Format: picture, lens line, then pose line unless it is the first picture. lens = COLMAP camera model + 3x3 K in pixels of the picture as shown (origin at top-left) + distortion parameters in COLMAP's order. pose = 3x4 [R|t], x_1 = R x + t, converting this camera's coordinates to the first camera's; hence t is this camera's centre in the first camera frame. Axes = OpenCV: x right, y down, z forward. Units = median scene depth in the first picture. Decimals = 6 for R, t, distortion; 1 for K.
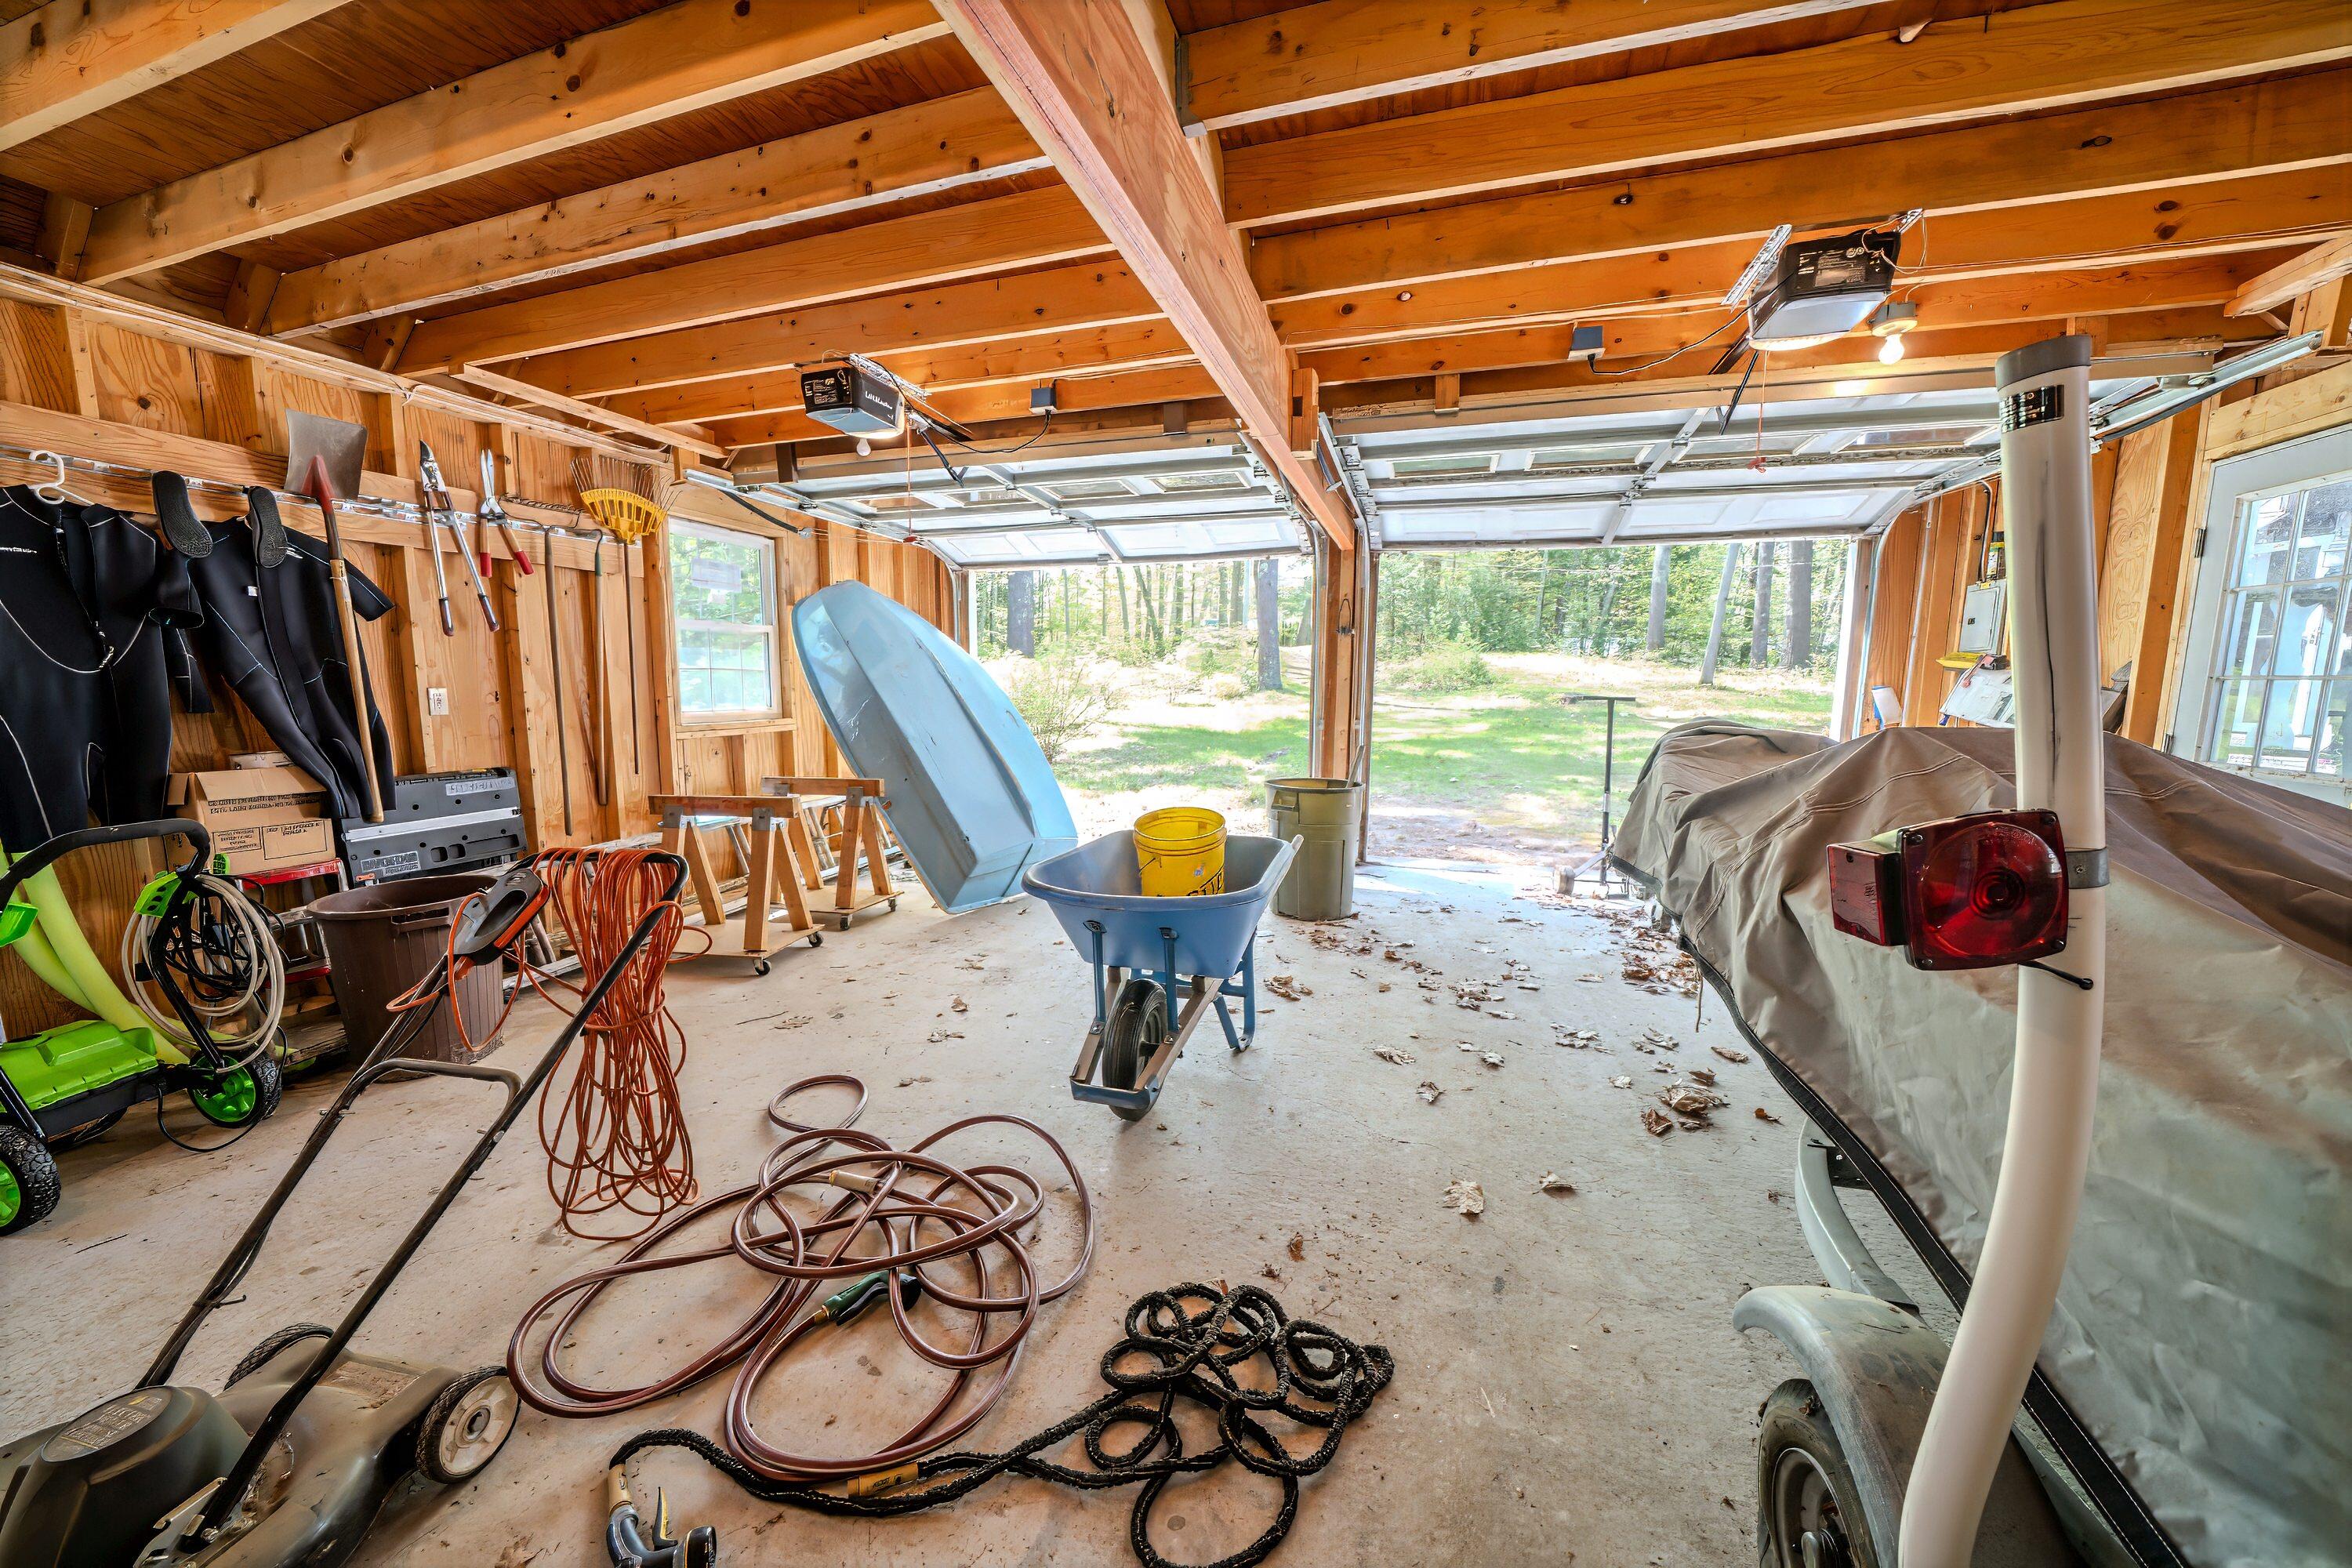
lens RADIAL K [[819.9, 0, 1165.7], [0, 819.9, 780.9], [0, 0, 1]] dist [-0.015221, 0.000111]
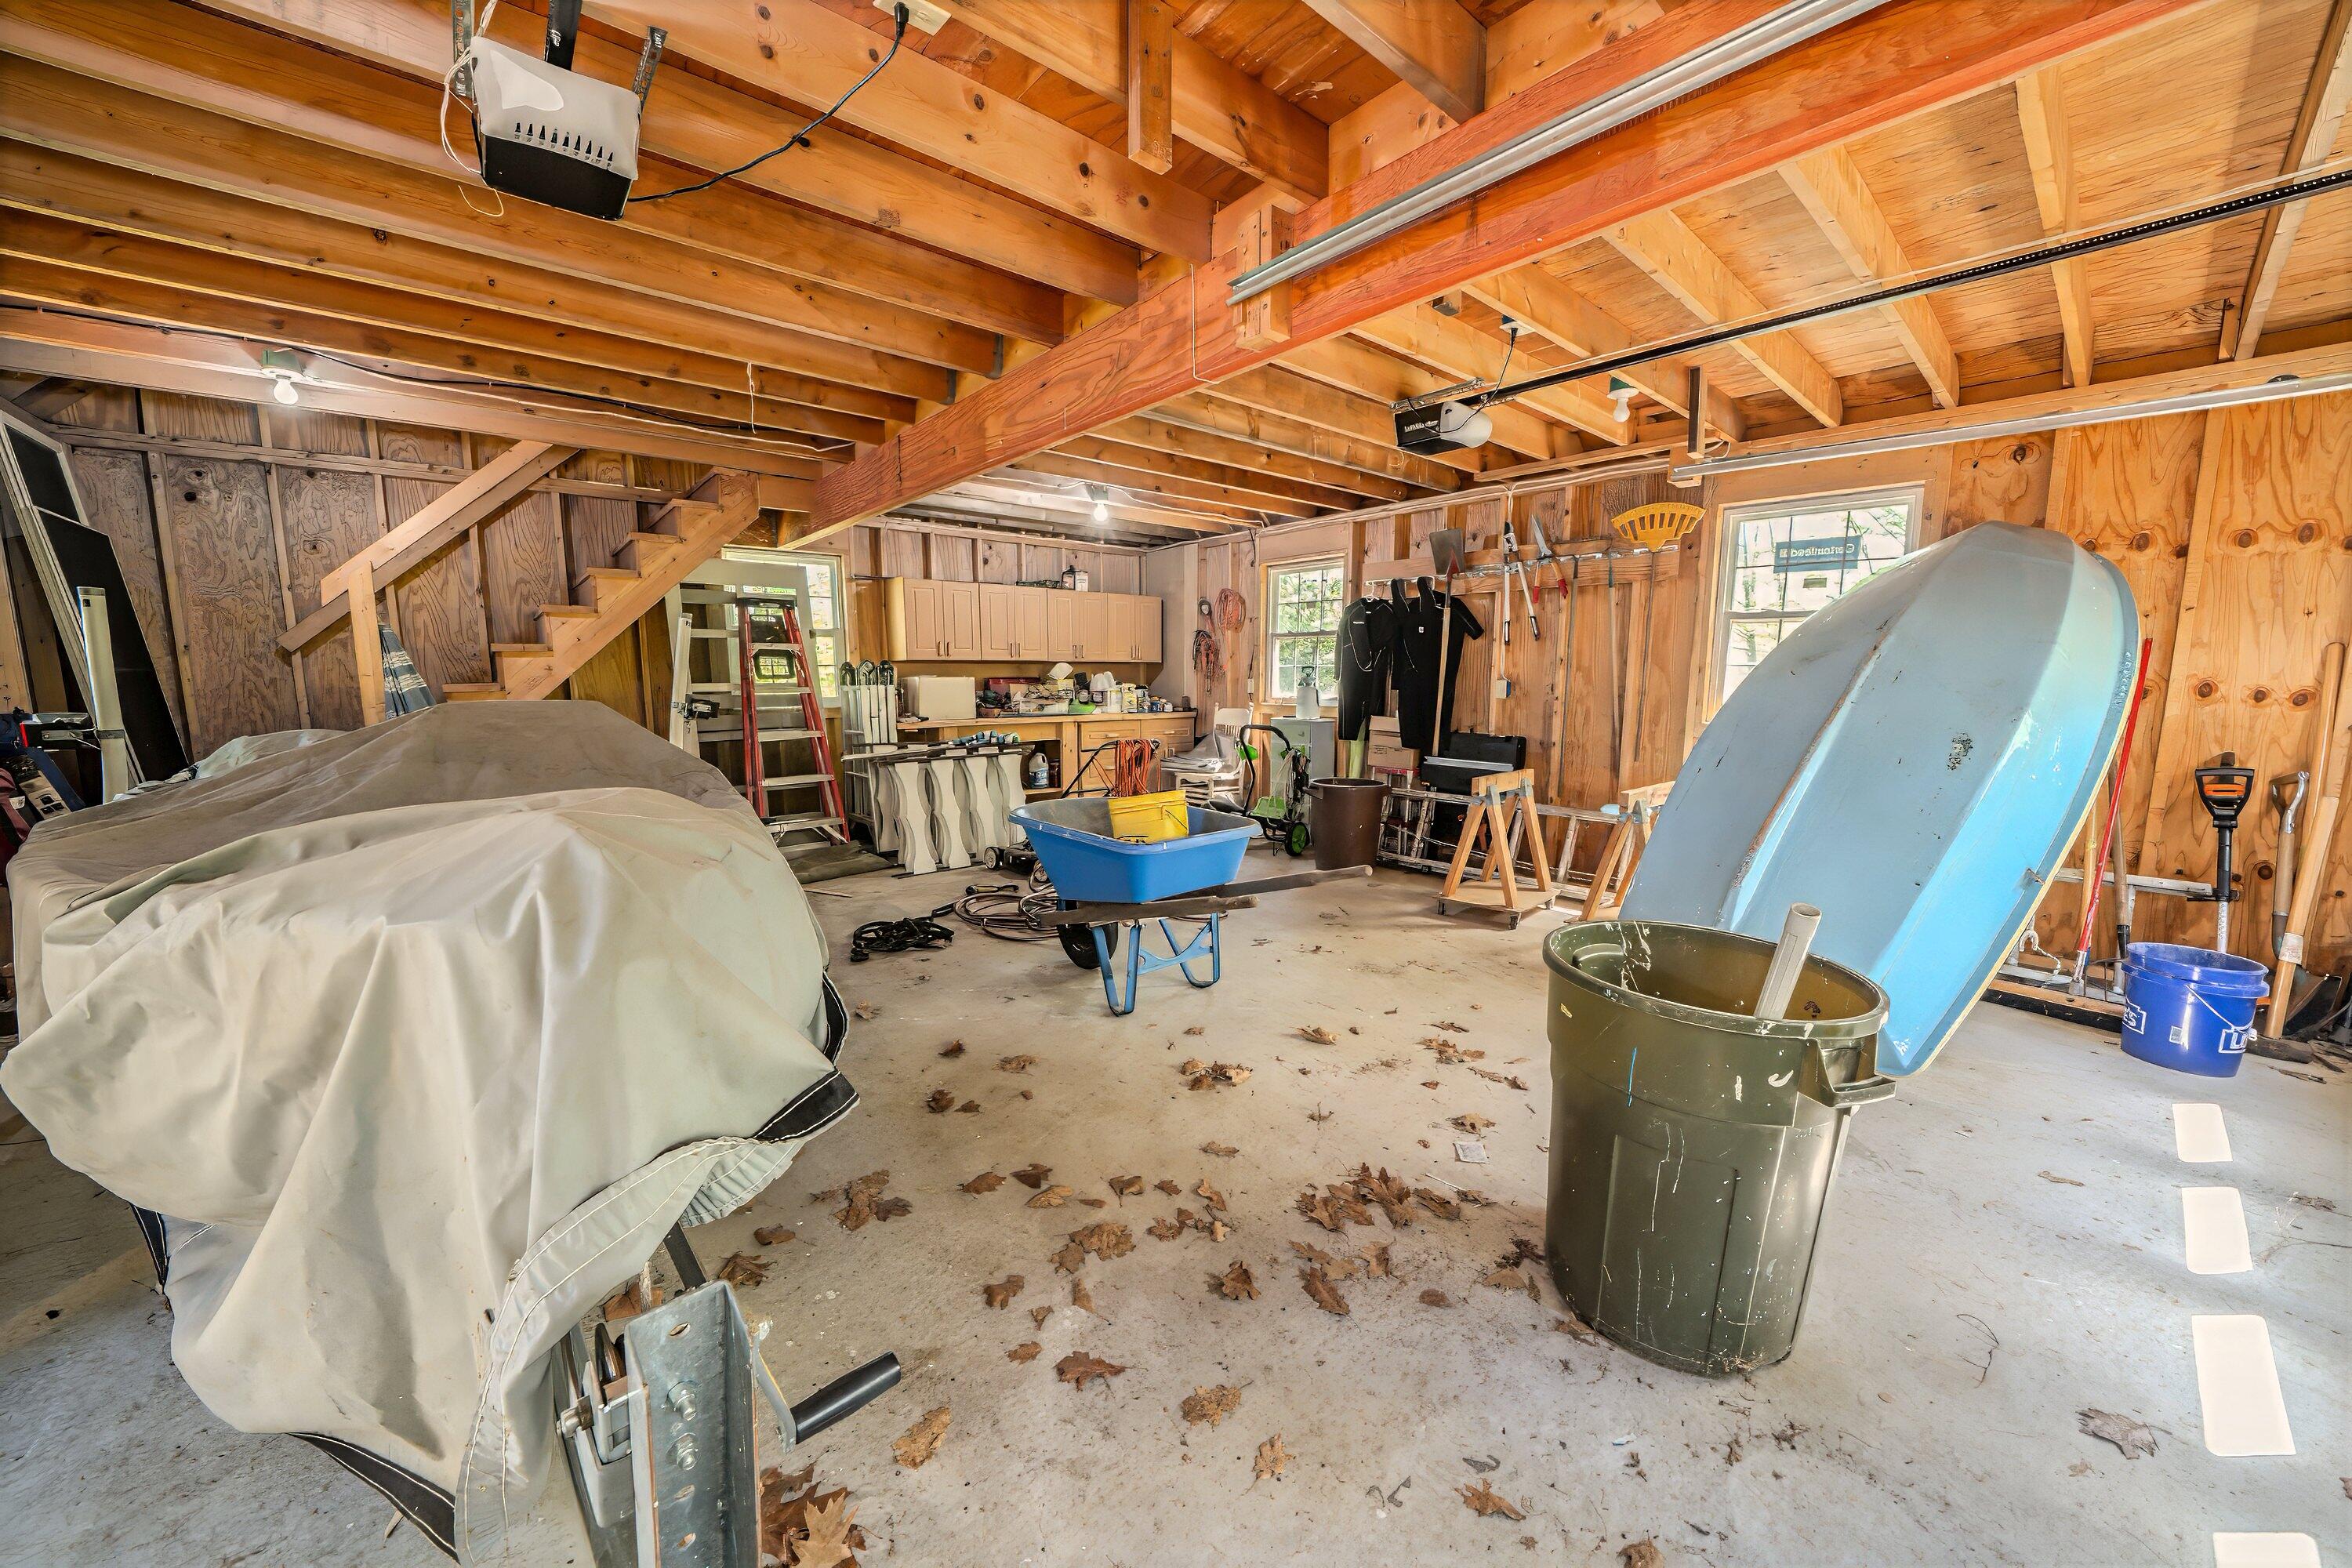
lens RADIAL K [[819.9, 0, 1165.7], [0, 819.9, 780.9], [0, 0, 1]] dist [-0.015221, 0.000111]
pose [[-0.521617, 0.111087, -0.845917, 0.864325], [-0.105932, 0.975383, 0.193409, -0.177856], [0.846578, 0.190495, -0.497008, 1.397224]]
